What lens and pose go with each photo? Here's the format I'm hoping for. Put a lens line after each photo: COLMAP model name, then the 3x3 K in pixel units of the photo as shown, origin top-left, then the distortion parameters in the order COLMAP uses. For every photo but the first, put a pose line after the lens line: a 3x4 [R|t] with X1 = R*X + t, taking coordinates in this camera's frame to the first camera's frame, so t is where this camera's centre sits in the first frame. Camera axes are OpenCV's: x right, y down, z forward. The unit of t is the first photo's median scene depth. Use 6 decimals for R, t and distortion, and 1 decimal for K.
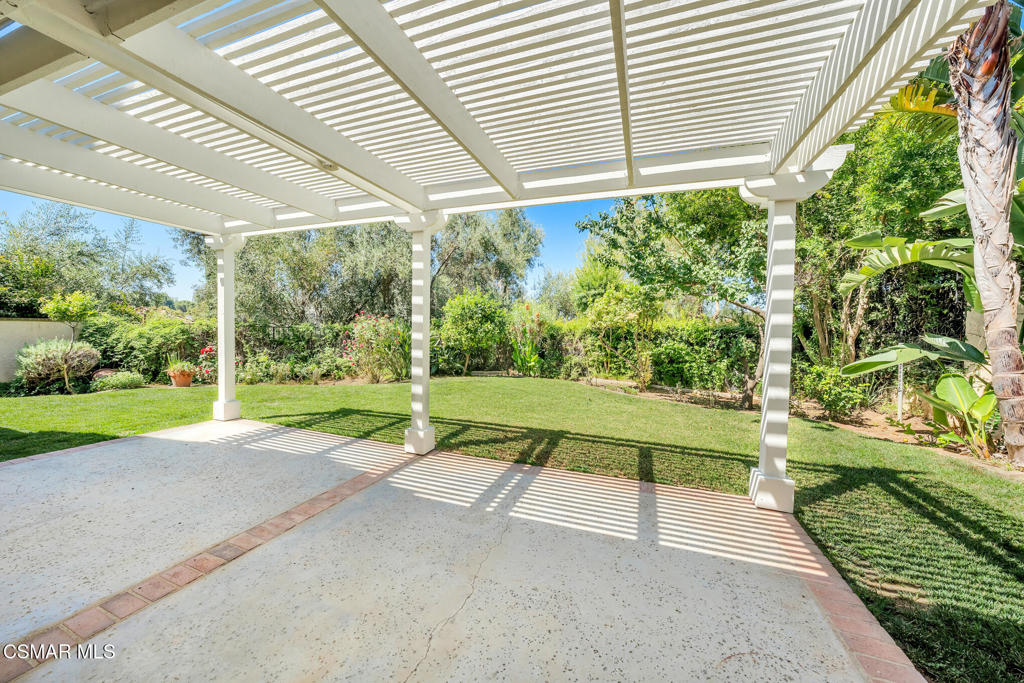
lens RADIAL K [[355.5, 0, 512.1], [0, 355.5, 337.5], [0, 0, 1]] dist [-0.027377, 0.006396]
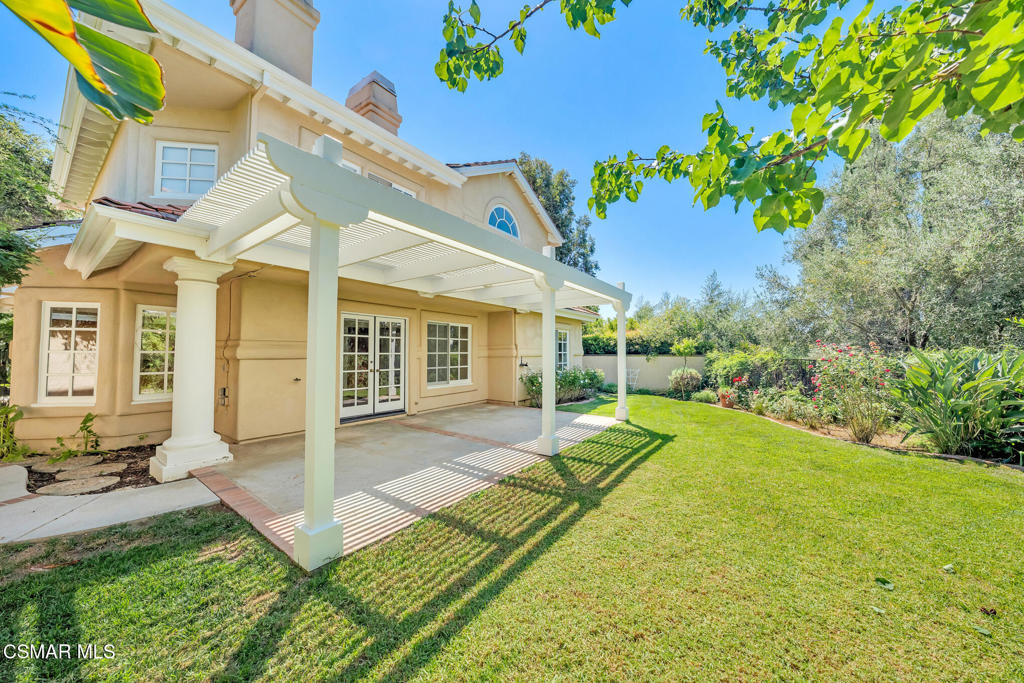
lens RADIAL K [[355.5, 0, 512.1], [0, 355.5, 337.5], [0, 0, 1]] dist [-0.027377, 0.006396]
pose [[-0.259565, -0.052444, -0.964301, 1.360819], [-0.043712, 0.998139, -0.042518, -0.062471], [0.964736, 0.031116, -0.261374, 1.530473]]
